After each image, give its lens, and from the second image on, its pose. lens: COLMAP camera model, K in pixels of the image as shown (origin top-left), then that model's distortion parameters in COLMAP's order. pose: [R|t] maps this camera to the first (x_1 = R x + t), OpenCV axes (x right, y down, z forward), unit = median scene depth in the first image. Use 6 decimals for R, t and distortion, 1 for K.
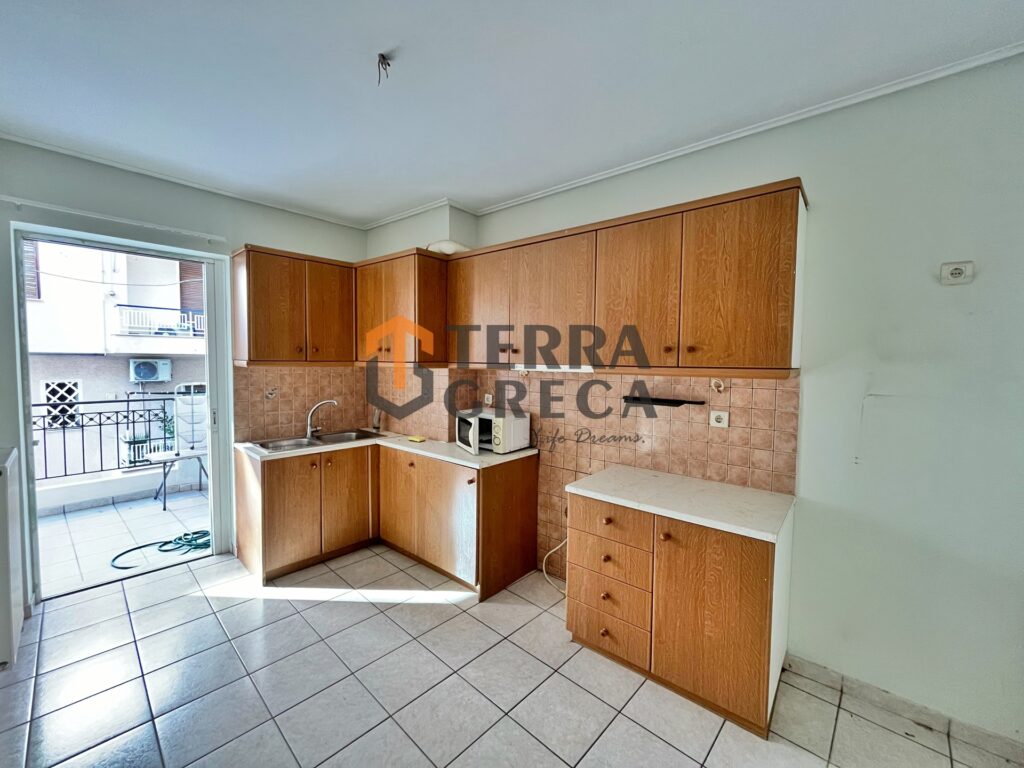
lens RADIAL K [[414.9, 0, 506.3], [0, 414.9, 385.0], [0, 0, 1]] dist [-0.001625, -0.000229]
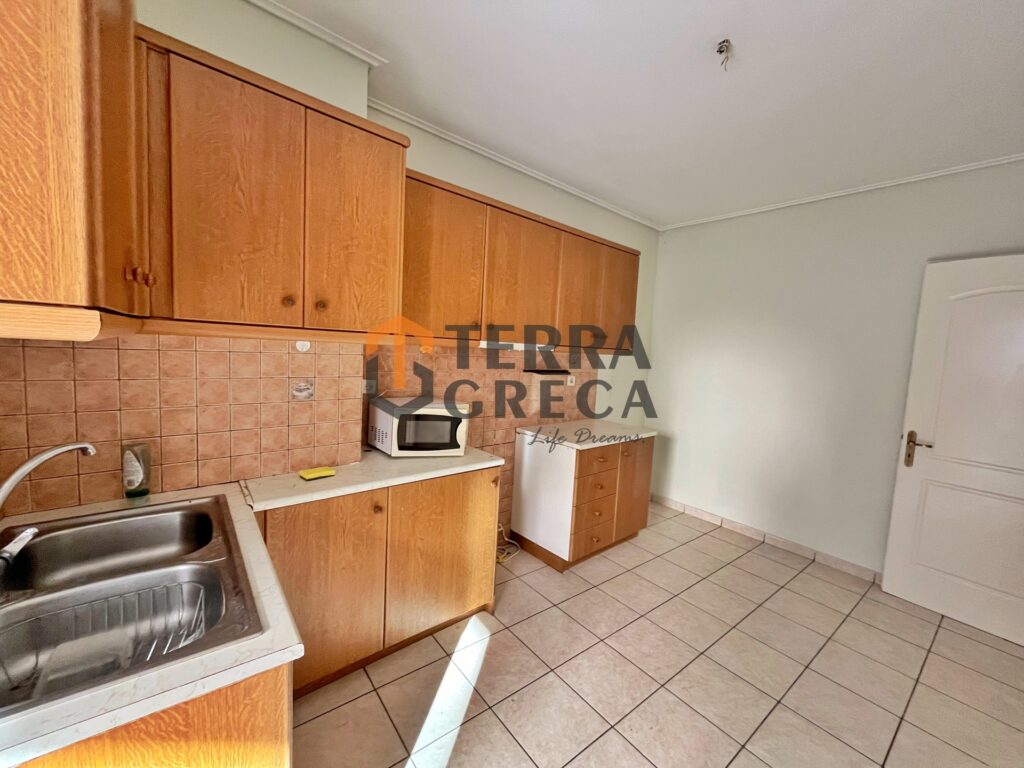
lens RADIAL K [[422.2, 0, 530.3], [0, 422.2, 381.8], [0, 0, 1]] dist [-0.002224, -0.000202]
pose [[0.124831, -0.091004, 0.987996, -0.915898], [-0.003857, 0.995733, 0.092204, -0.050942], [-0.992171, -0.015321, 0.123947, 0.843768]]
